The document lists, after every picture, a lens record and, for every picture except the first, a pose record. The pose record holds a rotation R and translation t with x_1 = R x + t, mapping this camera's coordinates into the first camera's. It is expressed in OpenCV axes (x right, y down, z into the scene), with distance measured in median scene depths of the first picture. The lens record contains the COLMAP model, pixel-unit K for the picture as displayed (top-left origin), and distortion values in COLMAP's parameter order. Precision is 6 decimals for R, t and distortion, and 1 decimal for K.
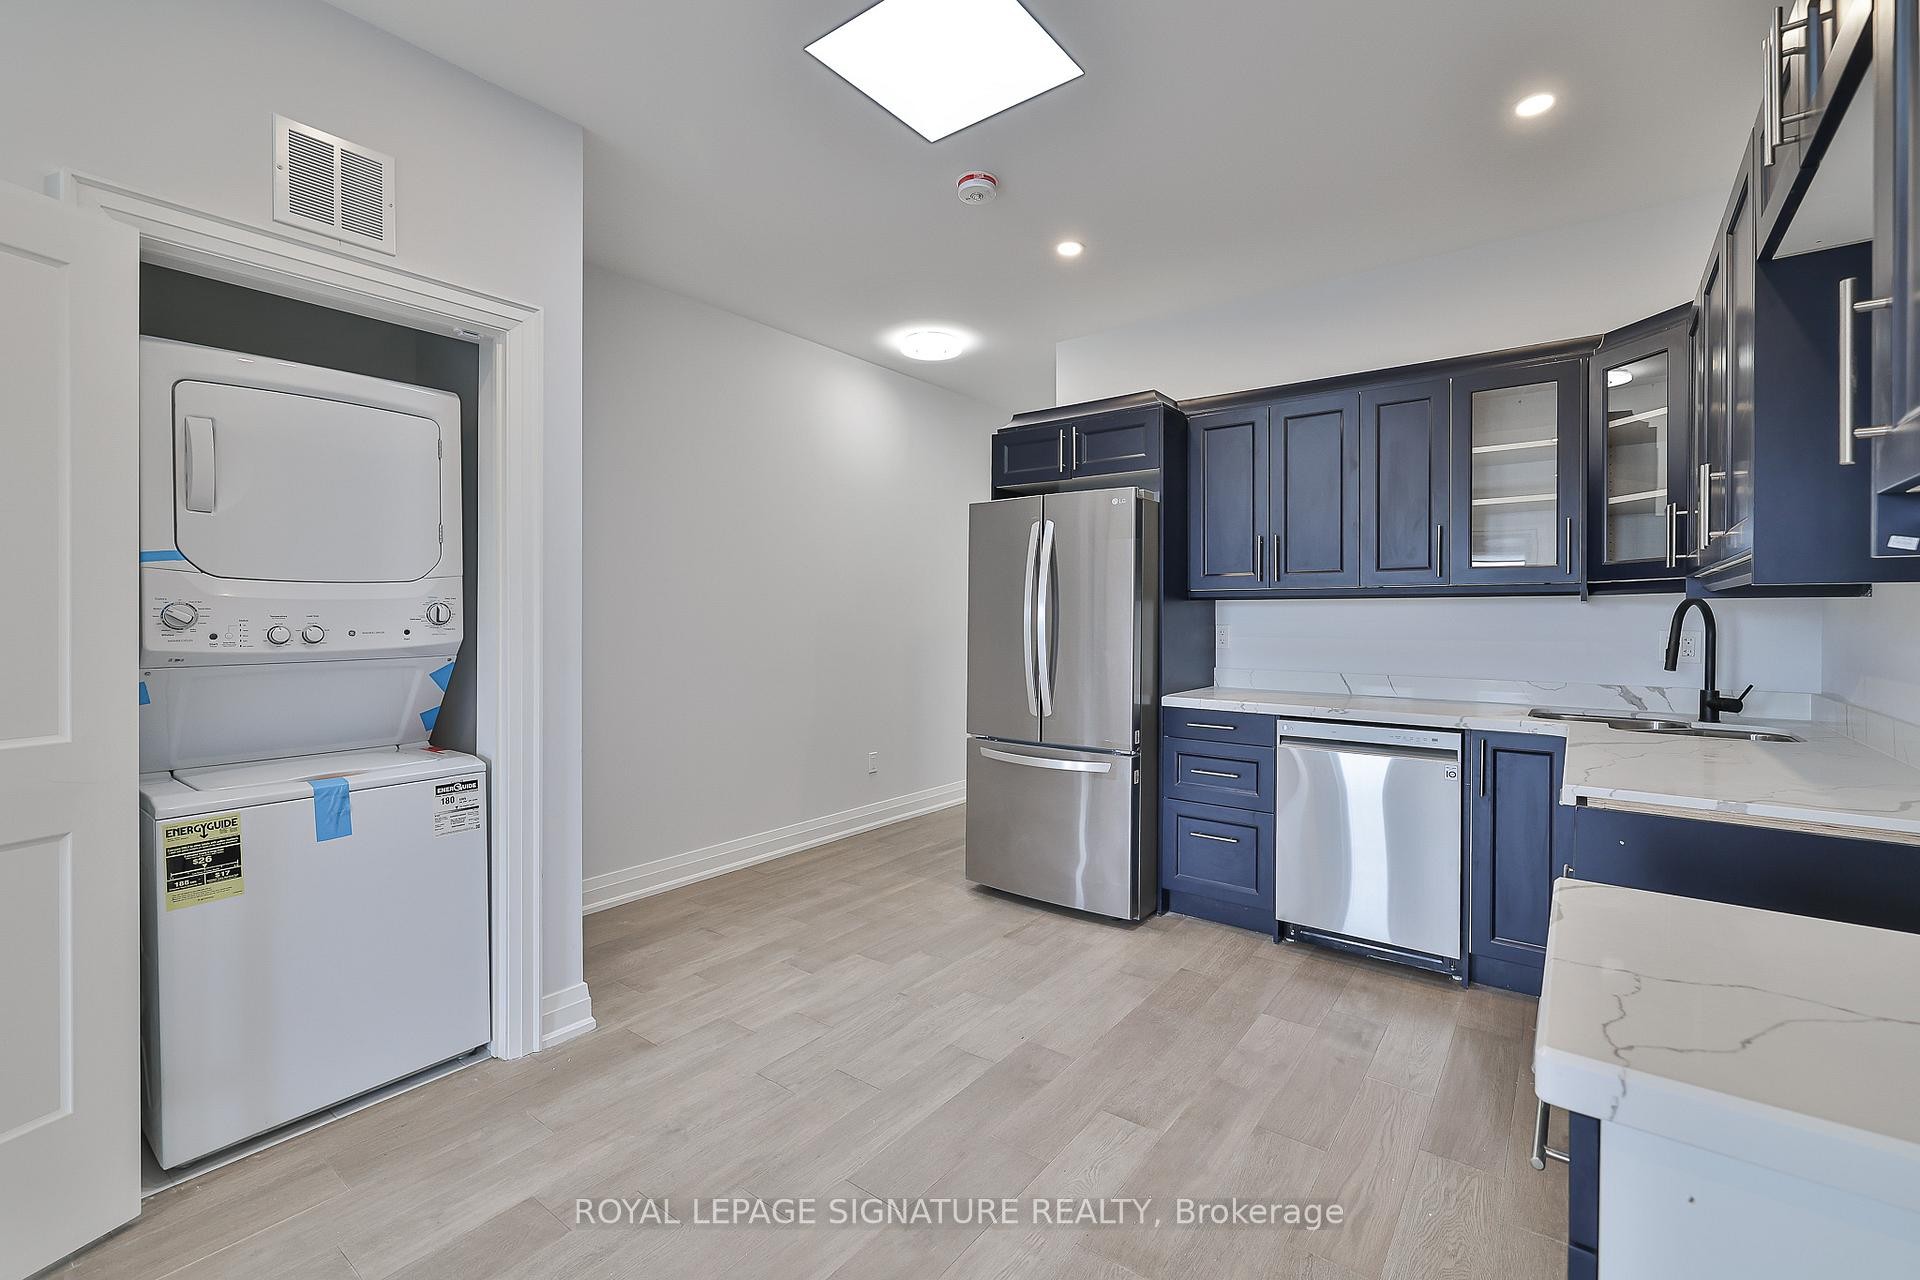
lens RADIAL K [[824.5, 0, 957.5], [0, 824.5, 619.4], [0, 0, 1]] dist [0.000008, 0.000777]
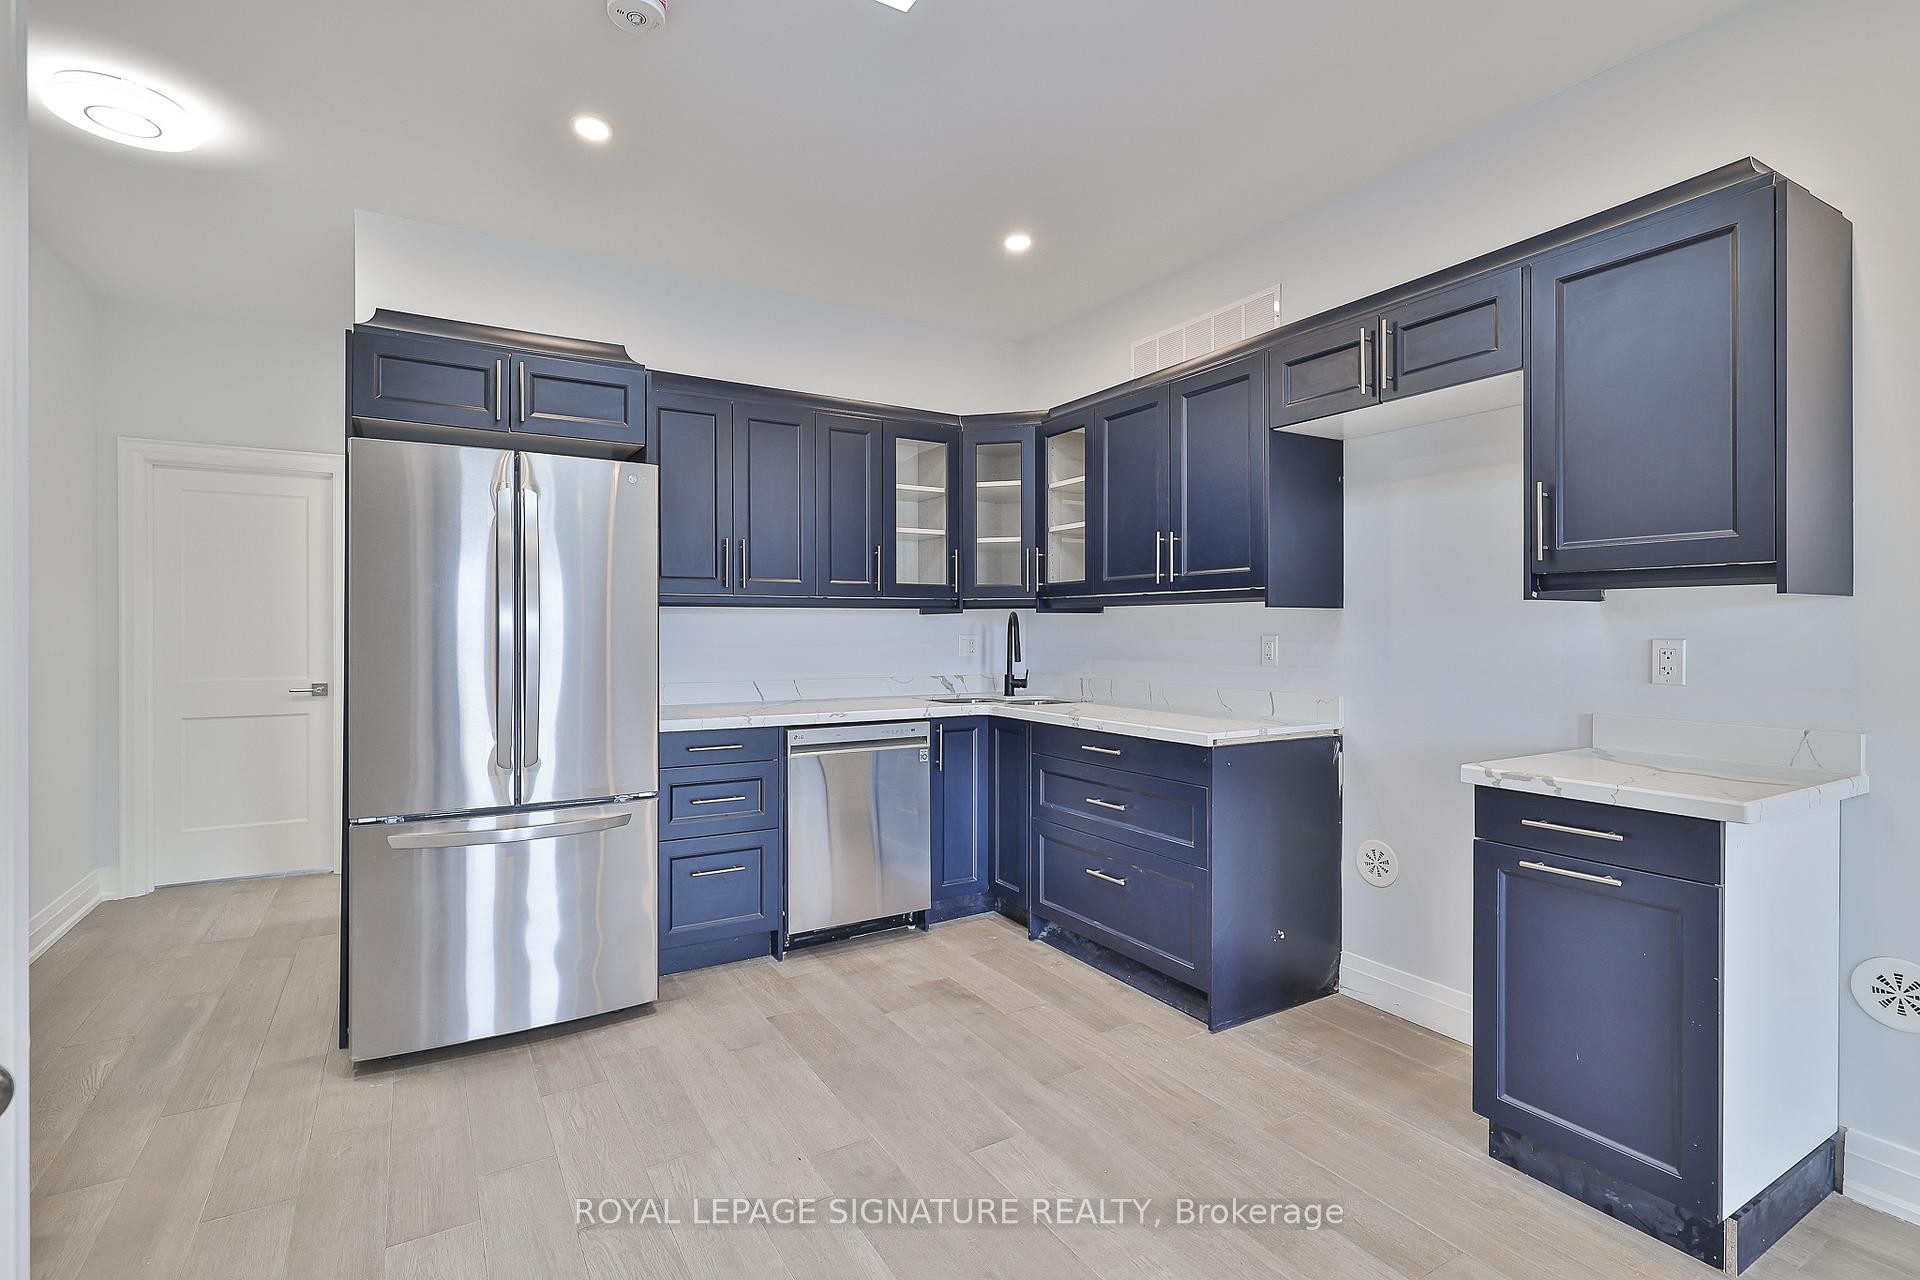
lens RADIAL K [[883.8, 0, 944.7], [0, 883.8, 629.6], [0, 0, 1]] dist [-0.000116, -0.000573]
pose [[0.379275, -0.006605, 0.925260, -0.562777], [0.003001, 0.999978, 0.005908, -0.003988], [-0.925279, 0.000536, 0.379286, 0.476098]]
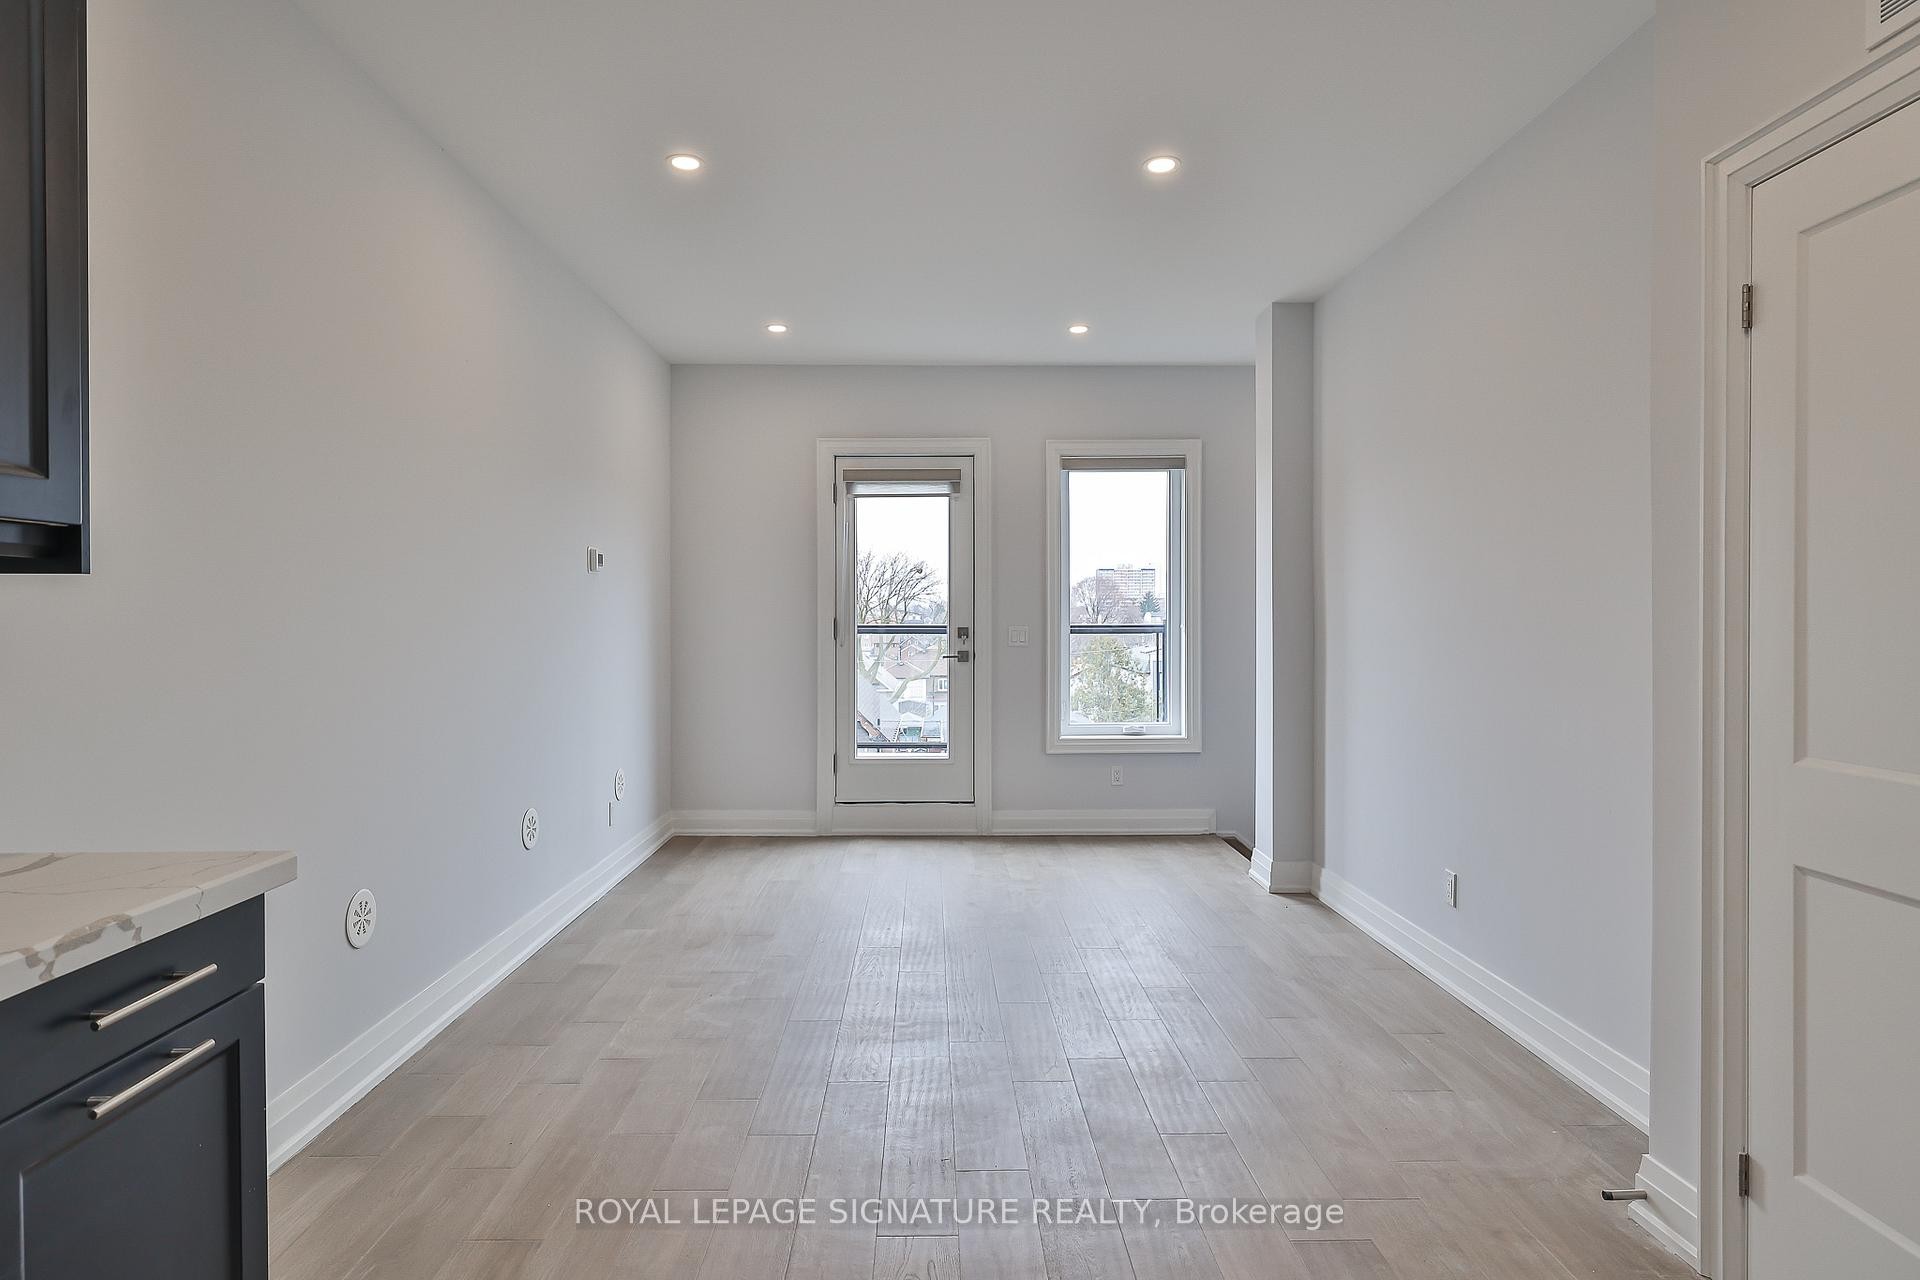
lens RADIAL K [[1105.7, 0, 960.0], [0, 1105.7, 625.9], [0, 0, 1]] dist [-0.000706, 0.001044]
pose [[-0.783000, 0.002524, -0.622016, 0.235004], [-0.002514, 0.999971, 0.007222, -0.004269], [0.622016, 0.007218, -0.782971, 0.845933]]
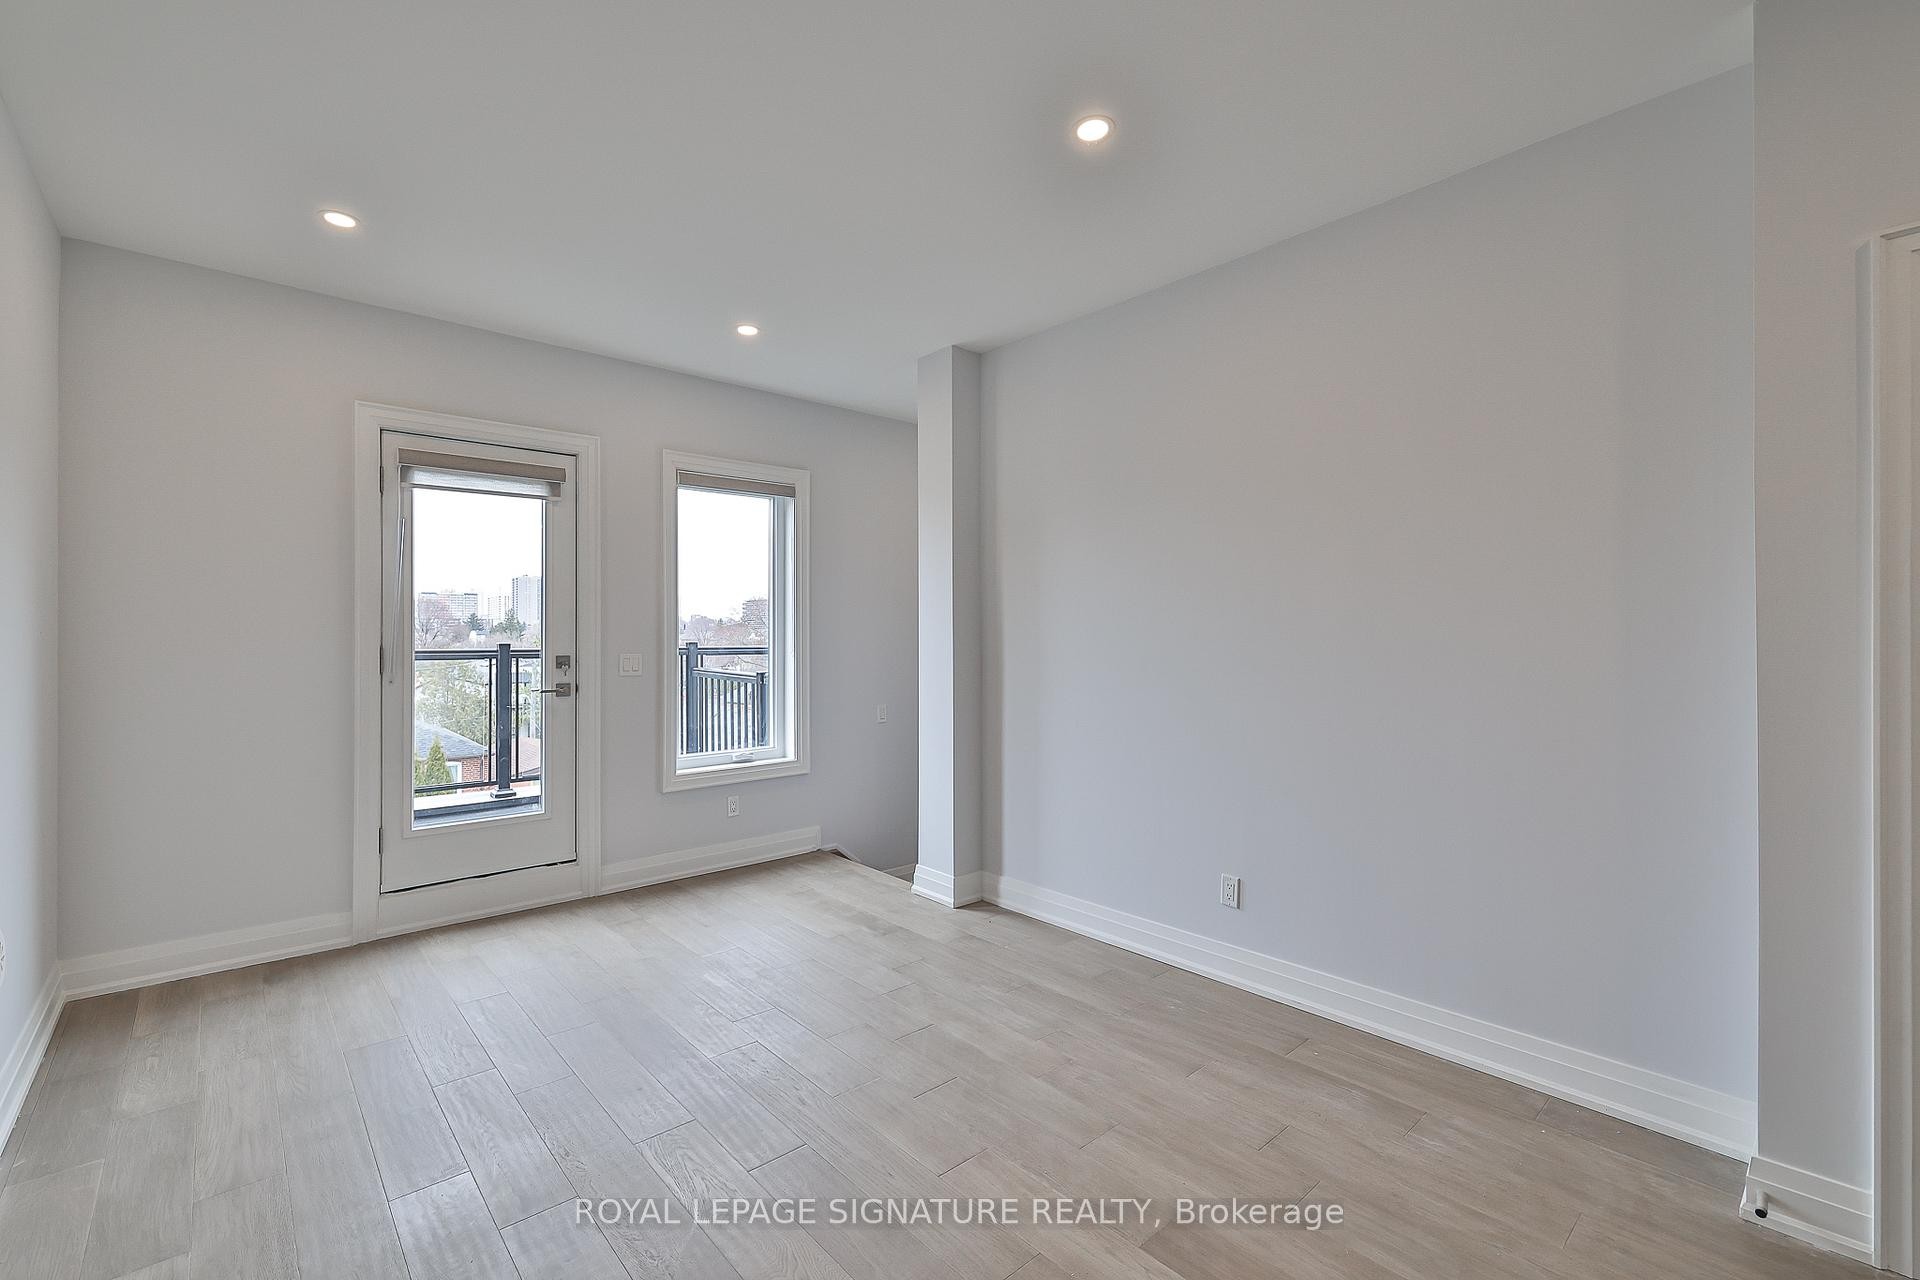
lens RADIAL K [[824.5, 0, 953.7], [0, 824.5, 632.5], [0, 0, 1]] dist [0.000008, 0.000777]
pose [[-0.192986, -0.006009, -0.981183, 0.097628], [-0.002411, 0.999981, -0.005650, -0.018059], [0.981198, 0.001275, -0.192997, 0.029239]]
